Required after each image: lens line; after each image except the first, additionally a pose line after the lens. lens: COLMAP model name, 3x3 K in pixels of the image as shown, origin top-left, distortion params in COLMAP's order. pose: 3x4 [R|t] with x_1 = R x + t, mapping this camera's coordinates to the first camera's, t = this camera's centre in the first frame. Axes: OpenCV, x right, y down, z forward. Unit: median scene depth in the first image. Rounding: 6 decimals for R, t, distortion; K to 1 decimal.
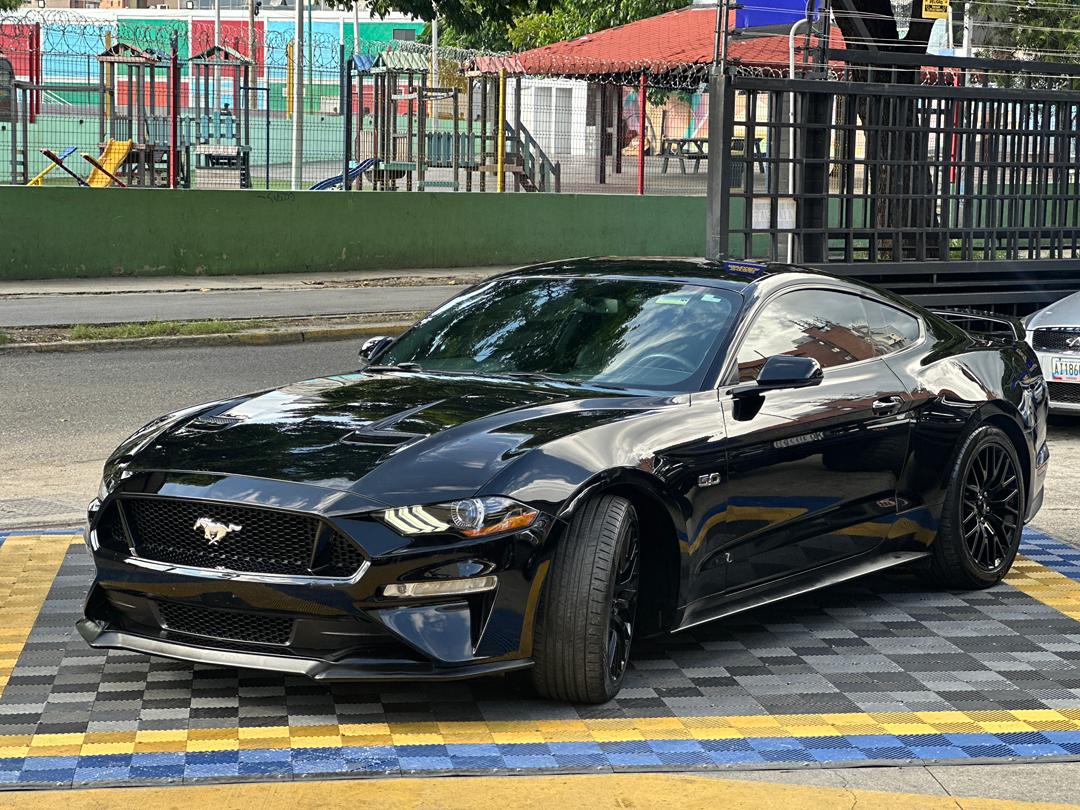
lens RADIAL K [[2306.9, 0, 540.0], [0, 2306.9, 405.0], [0, 0, 1]] dist [-0.462503, 12.865943]
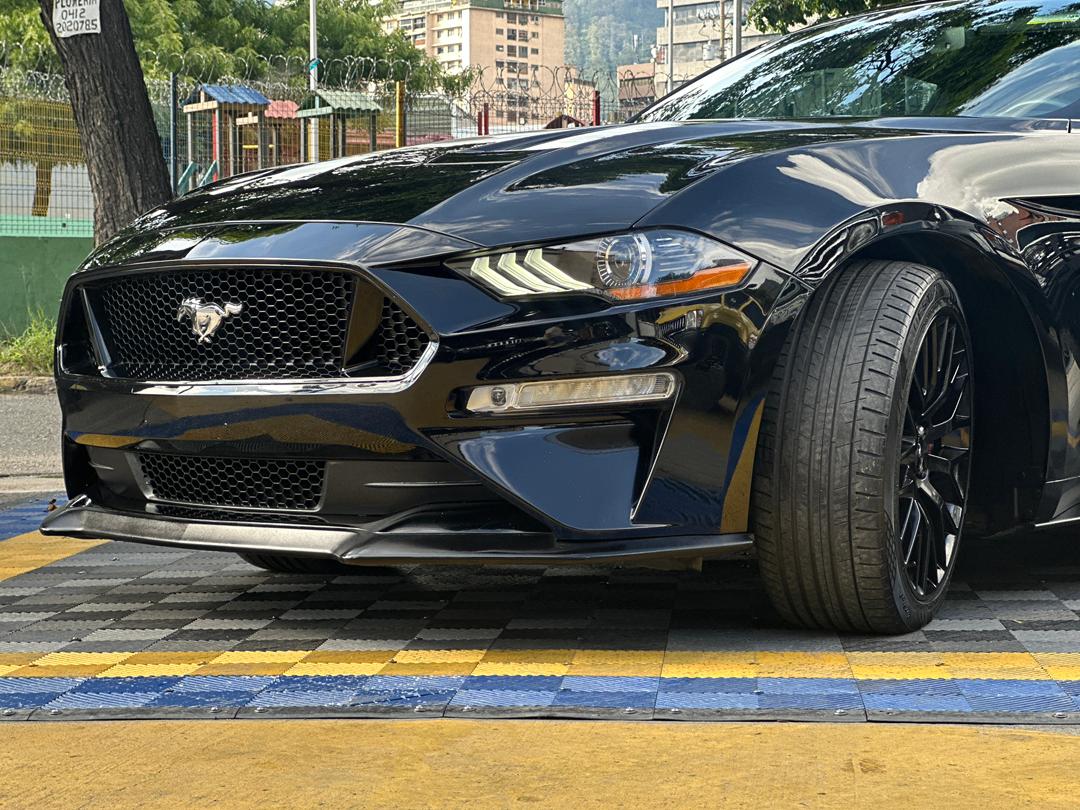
lens RADIAL K [[2343.8, 0, 540.0], [0, 2343.8, 405.0], [0, 0, 1]] dist [0.053293, 2.137661]
pose [[0.978937, -0.011207, -0.203853, 0.062202], [0.001199, 0.998791, -0.049153, 0.107288], [0.204158, 0.047873, 0.977767, 0.446212]]
